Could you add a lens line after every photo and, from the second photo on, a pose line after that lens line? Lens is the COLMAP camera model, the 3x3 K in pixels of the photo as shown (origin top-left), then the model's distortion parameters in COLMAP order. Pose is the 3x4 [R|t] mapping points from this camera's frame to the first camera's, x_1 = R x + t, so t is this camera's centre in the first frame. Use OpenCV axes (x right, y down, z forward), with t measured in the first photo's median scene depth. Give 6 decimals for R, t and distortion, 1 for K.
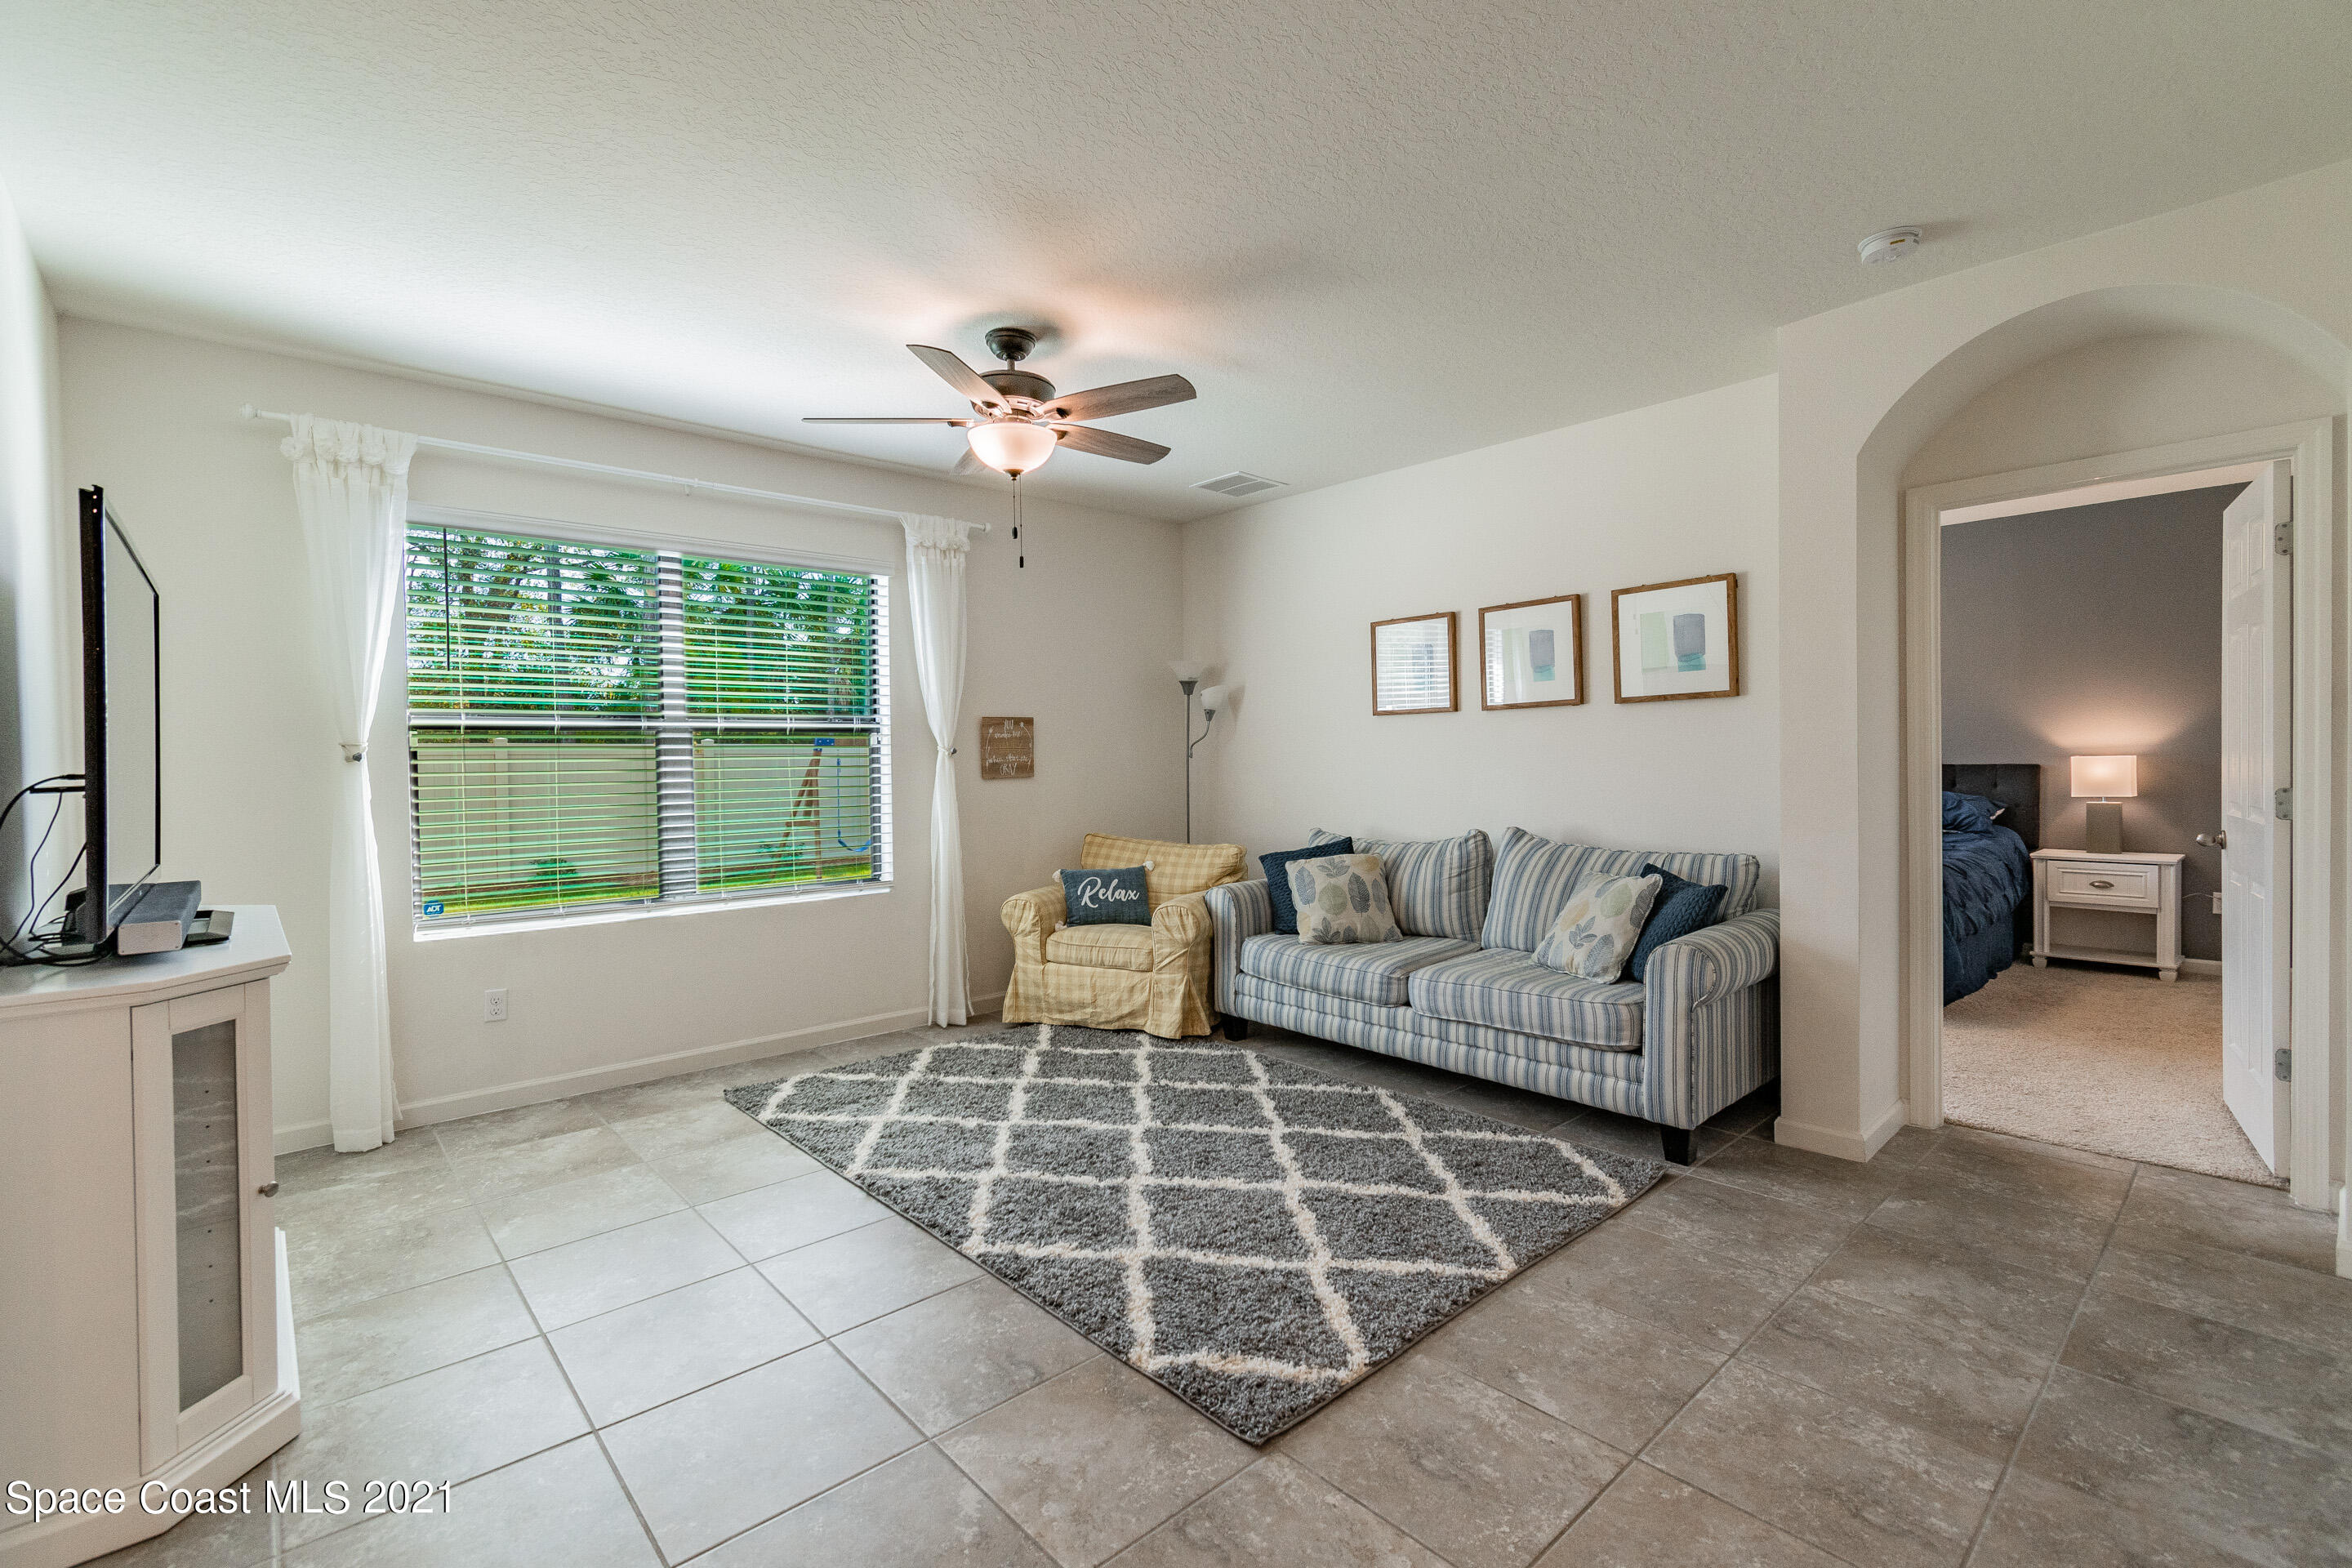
lens RADIAL K [[1026.1, 0, 1163.9], [0, 1026.1, 772.0], [0, 0, 1]] dist [0.006956, -0.000249]
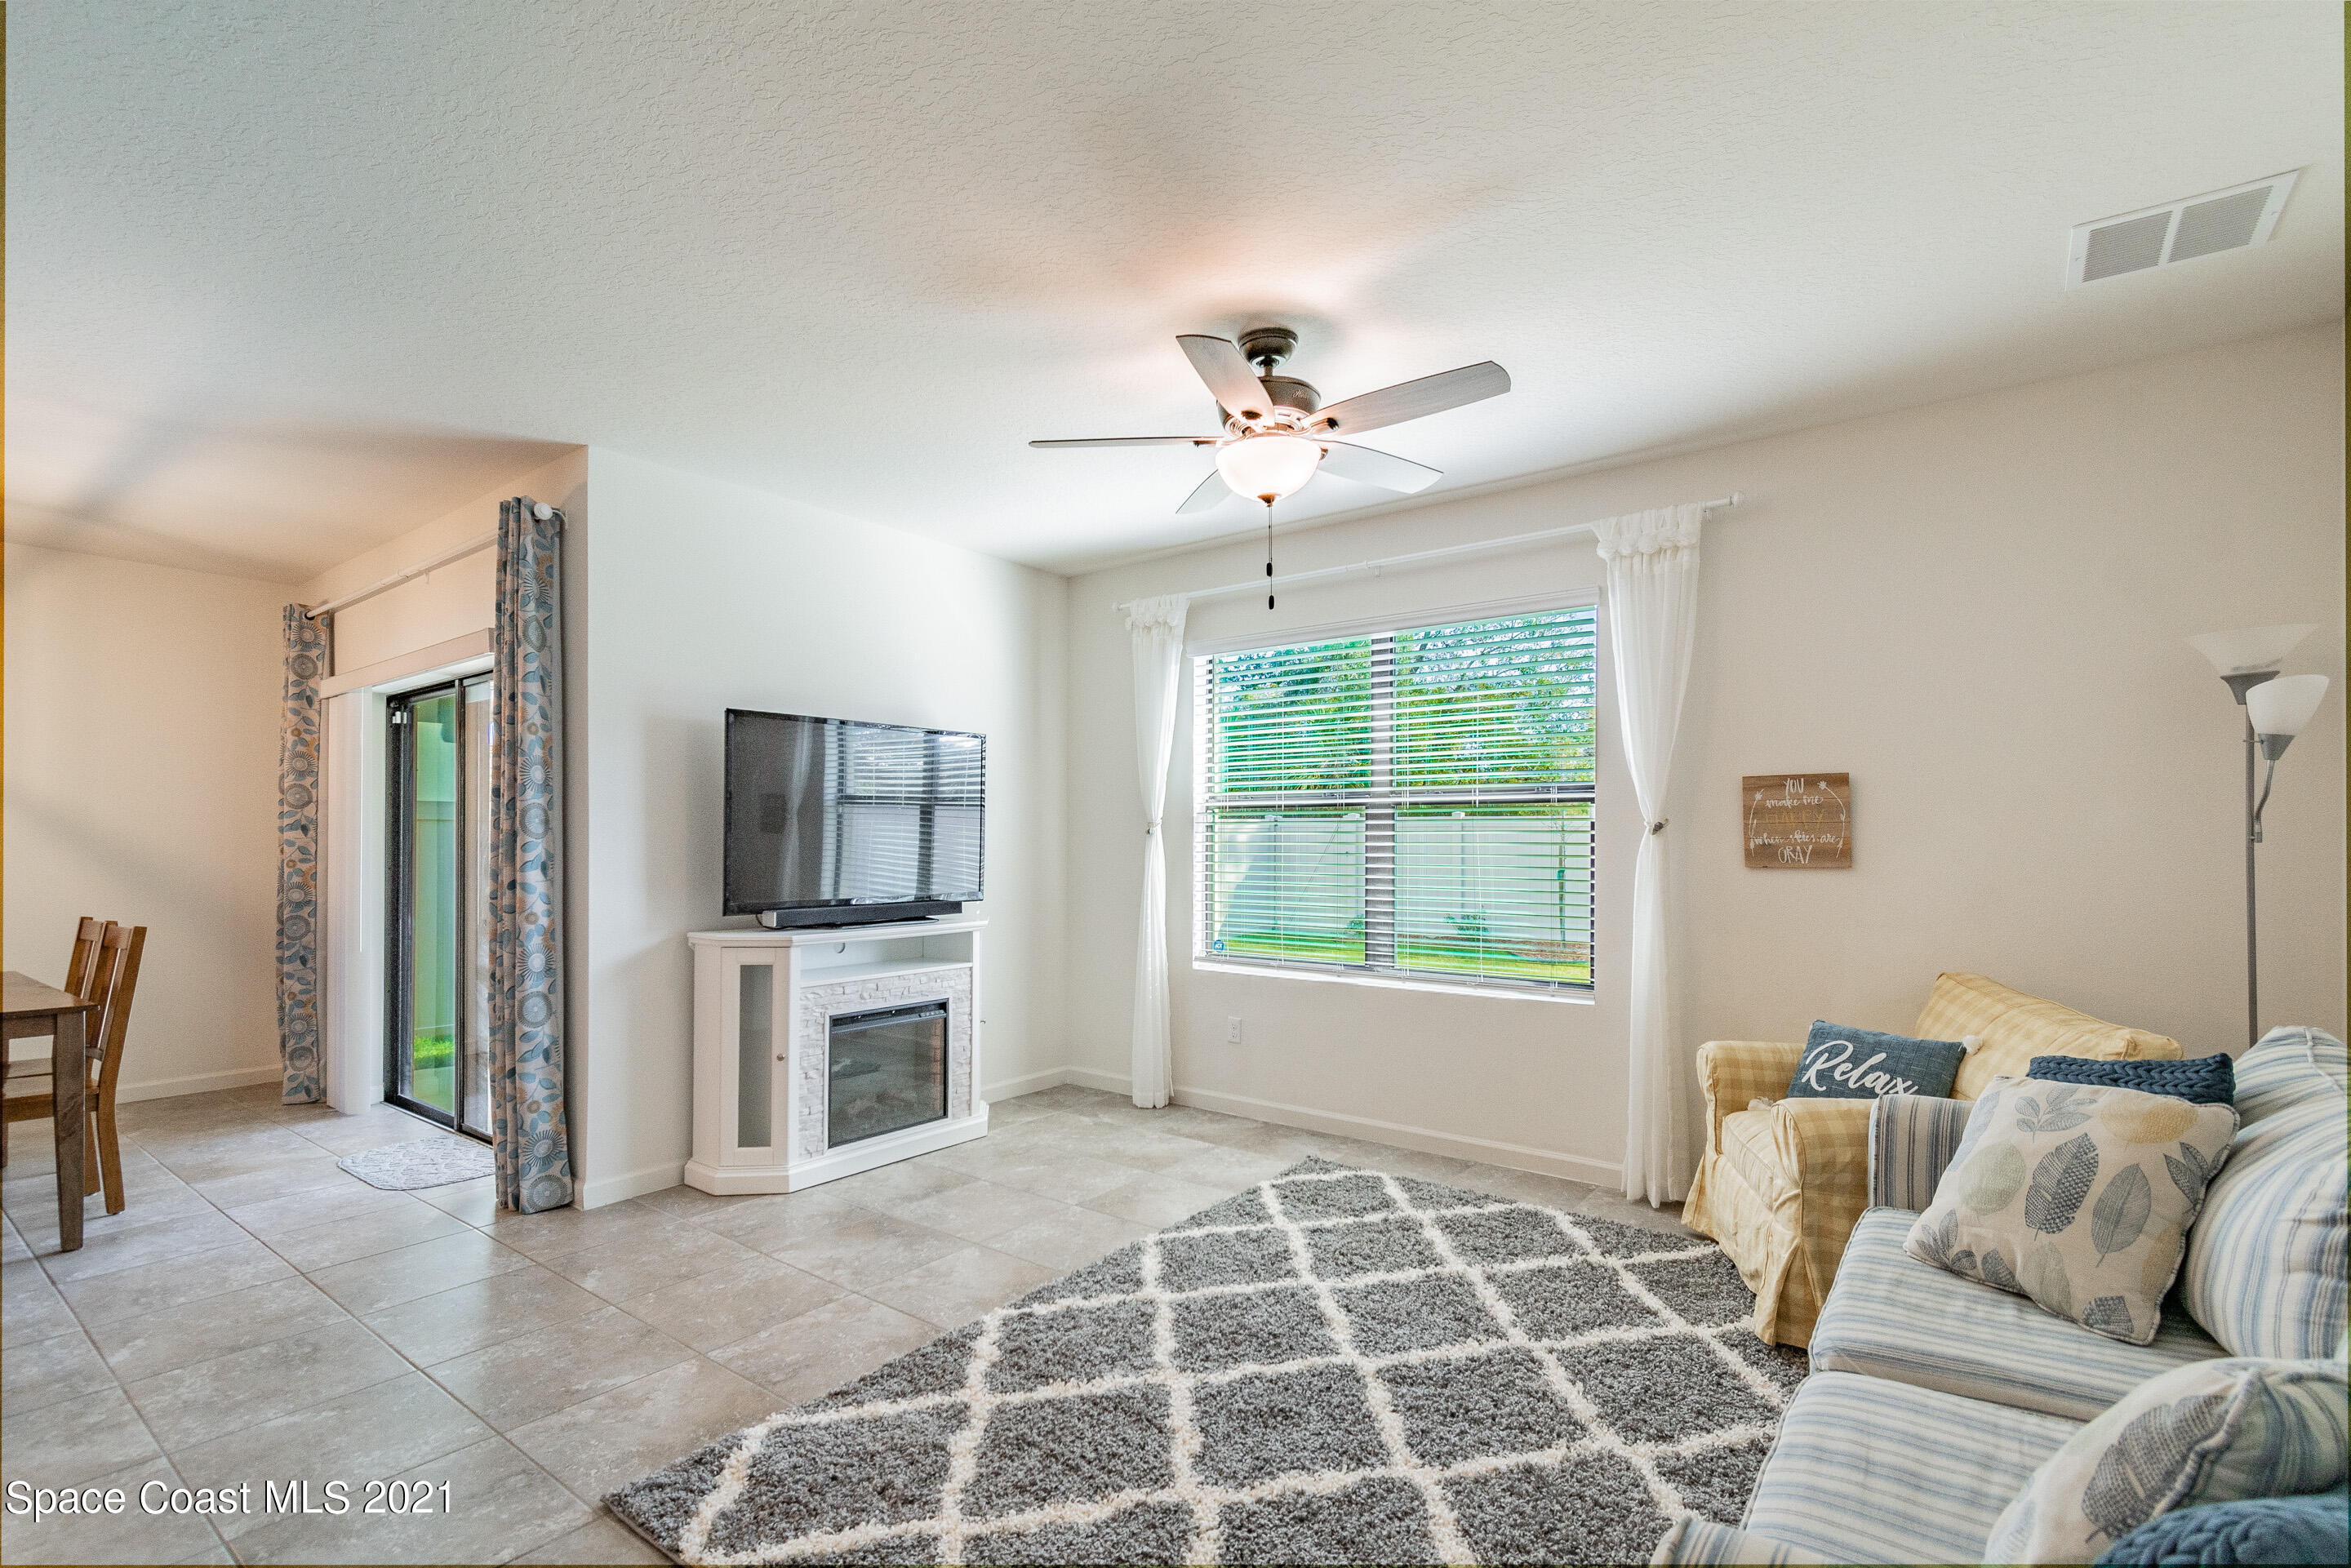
lens RADIAL K [[1087.5, 0, 1157.5], [0, 1087.5, 826.9], [0, 0, 1]] dist [0.000655, -0.000827]
pose [[0.183437, 0.003986, -0.983023, 0.547745], [-0.018031, 0.999837, 0.000689, -0.016000], [0.982866, 0.017599, 0.183479, 0.575551]]
